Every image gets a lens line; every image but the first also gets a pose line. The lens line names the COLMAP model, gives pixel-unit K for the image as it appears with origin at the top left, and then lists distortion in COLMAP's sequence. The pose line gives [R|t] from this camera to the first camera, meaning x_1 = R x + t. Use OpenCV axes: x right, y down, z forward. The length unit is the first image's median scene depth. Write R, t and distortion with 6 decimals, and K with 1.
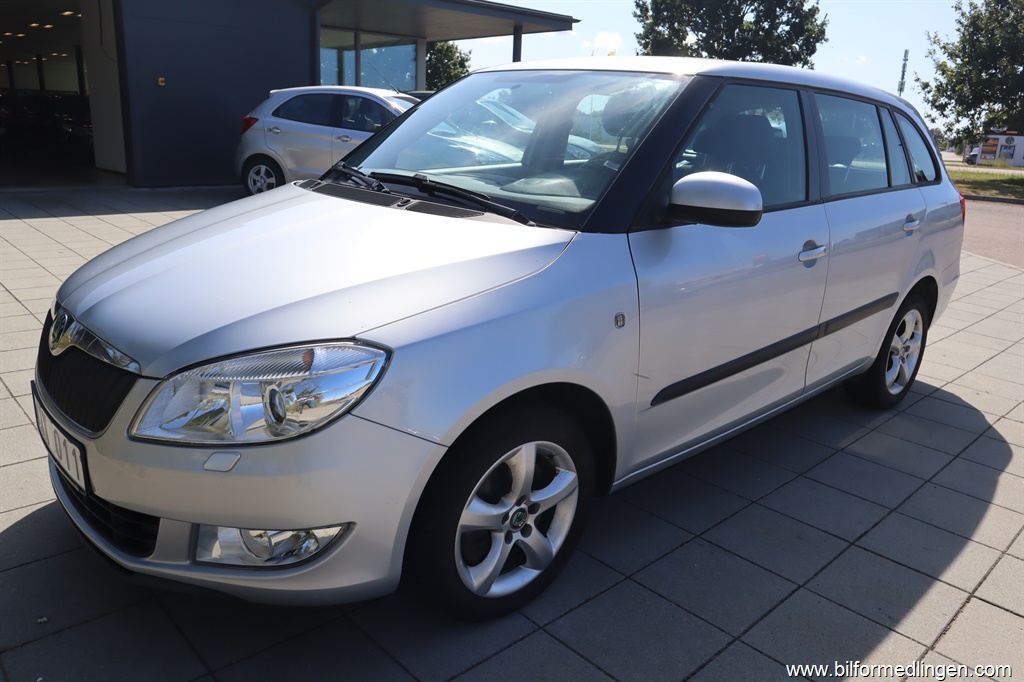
lens RADIAL K [[741.9, 0, 512.0], [0, 741.9, 341.0], [0, 0, 1]] dist [-0.055375, 0.002295]
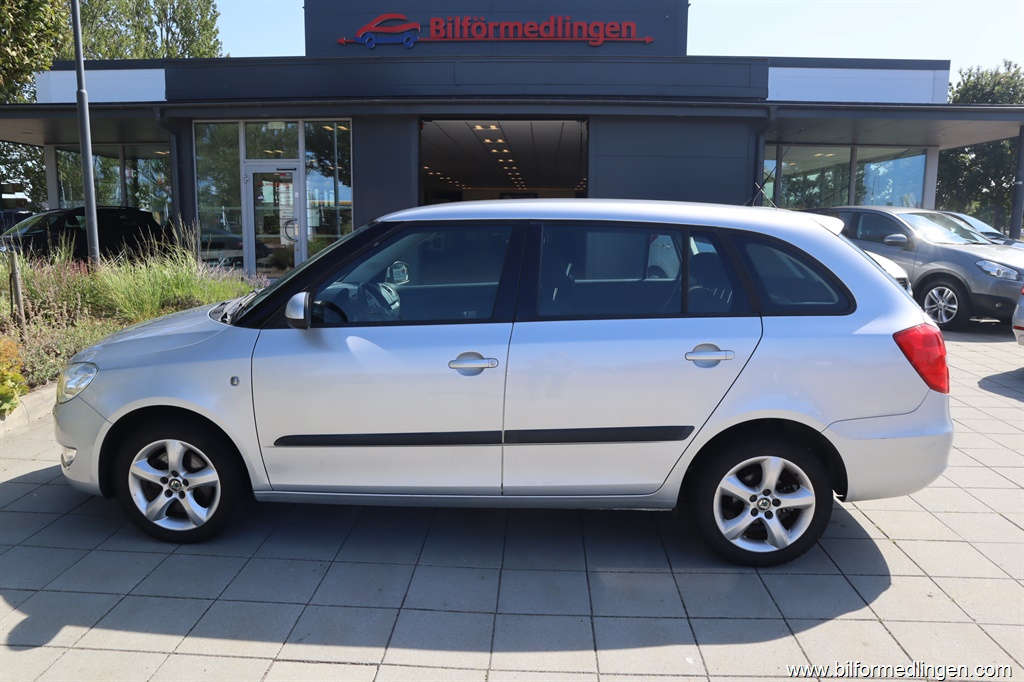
lens RADIAL K [[741.9, 0, 512.0], [0, 741.9, 341.0], [0, 0, 1]] dist [-0.055375, 0.002295]
pose [[0.694787, 0.074966, -0.715298, 1.170266], [-0.176996, 0.981788, -0.069026, -0.076043], [0.697097, 0.174564, 0.695402, 0.195080]]
